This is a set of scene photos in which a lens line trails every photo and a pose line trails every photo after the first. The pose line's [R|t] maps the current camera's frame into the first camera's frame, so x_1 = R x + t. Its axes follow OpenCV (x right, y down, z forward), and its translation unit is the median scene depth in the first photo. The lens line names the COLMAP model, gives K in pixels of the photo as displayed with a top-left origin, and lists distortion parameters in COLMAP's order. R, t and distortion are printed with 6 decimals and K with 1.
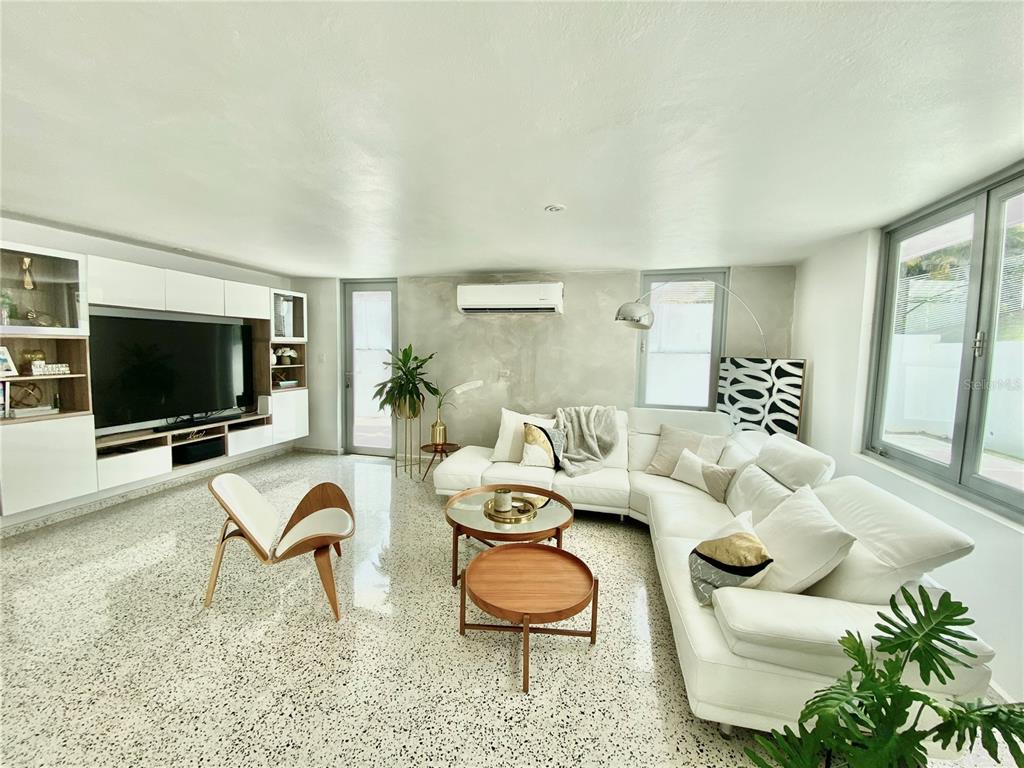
lens RADIAL K [[413.1, 0, 511.8], [0, 413.1, 376.8], [0, 0, 1]] dist [-0.002653, -0.000649]
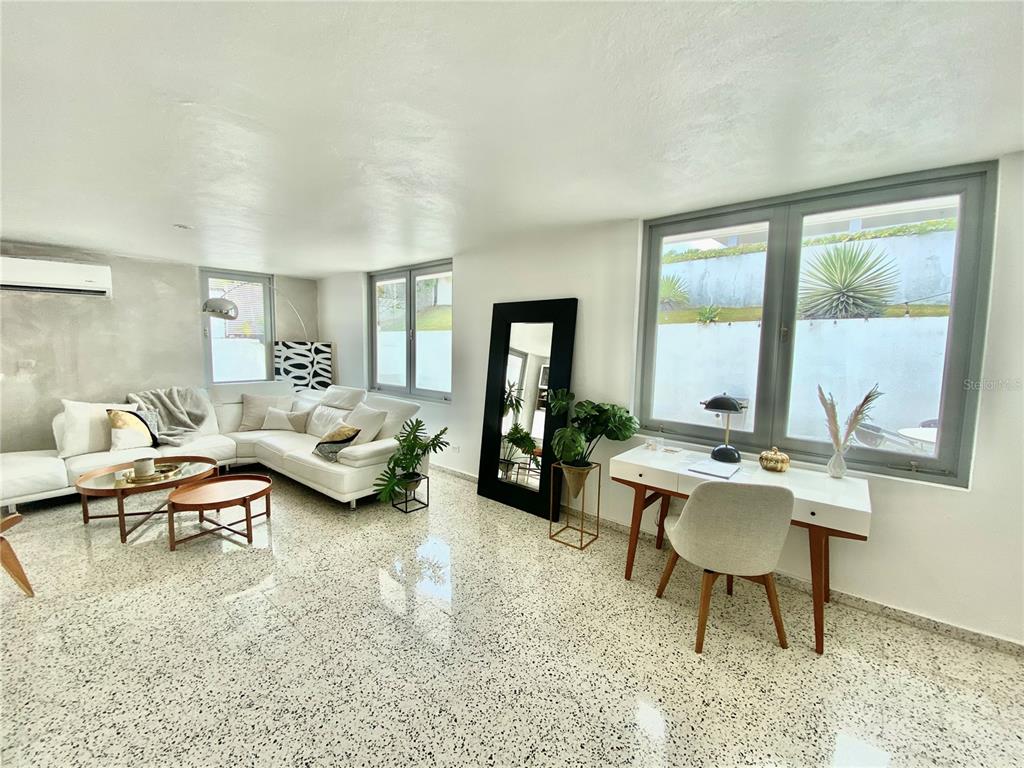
lens RADIAL K [[413.1, 0, 511.8], [0, 413.1, 376.8], [0, 0, 1]] dist [-0.002653, -0.000649]
pose [[0.423966, -0.089683, 0.901227, -0.422160], [0.051443, 0.995863, 0.074900, 0.007865], [-0.904216, 0.014607, 0.426826, -0.299380]]
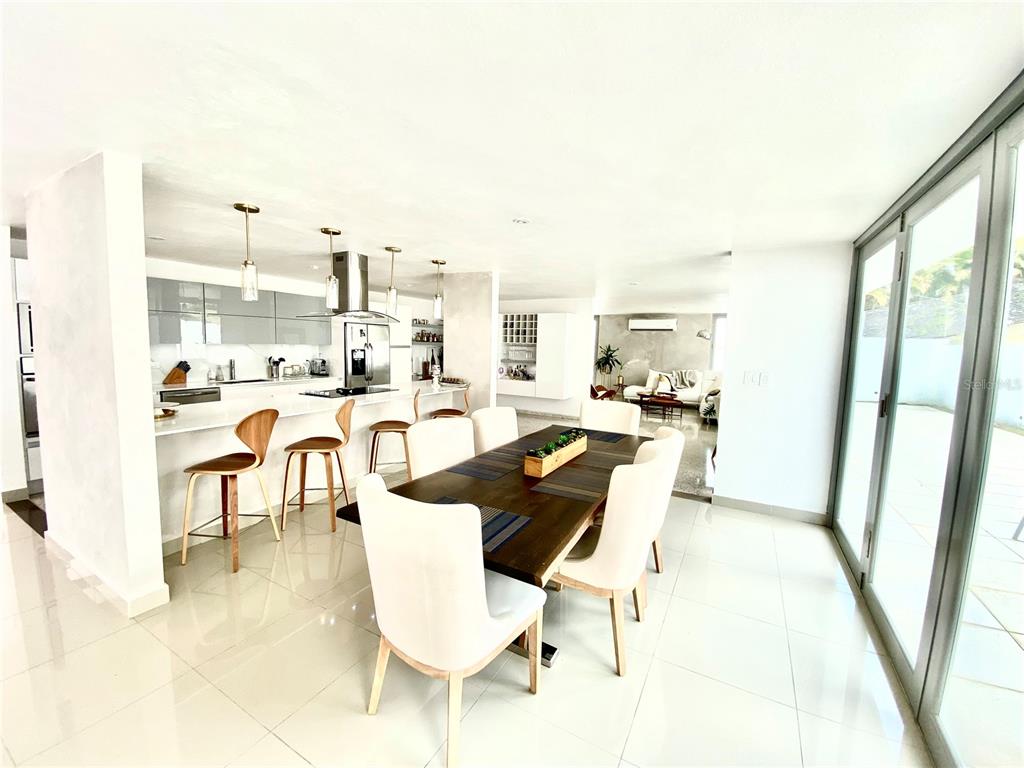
lens RADIAL K [[413.1, 0, 511.8], [0, 413.1, 376.8], [0, 0, 1]] dist [-0.002653, -0.000649]
pose [[0.967916, 0.027162, -0.249801, -0.212955], [-0.026802, 0.999629, 0.004842, 0.135413], [0.249839, 0.002009, 0.968285, -1.718044]]
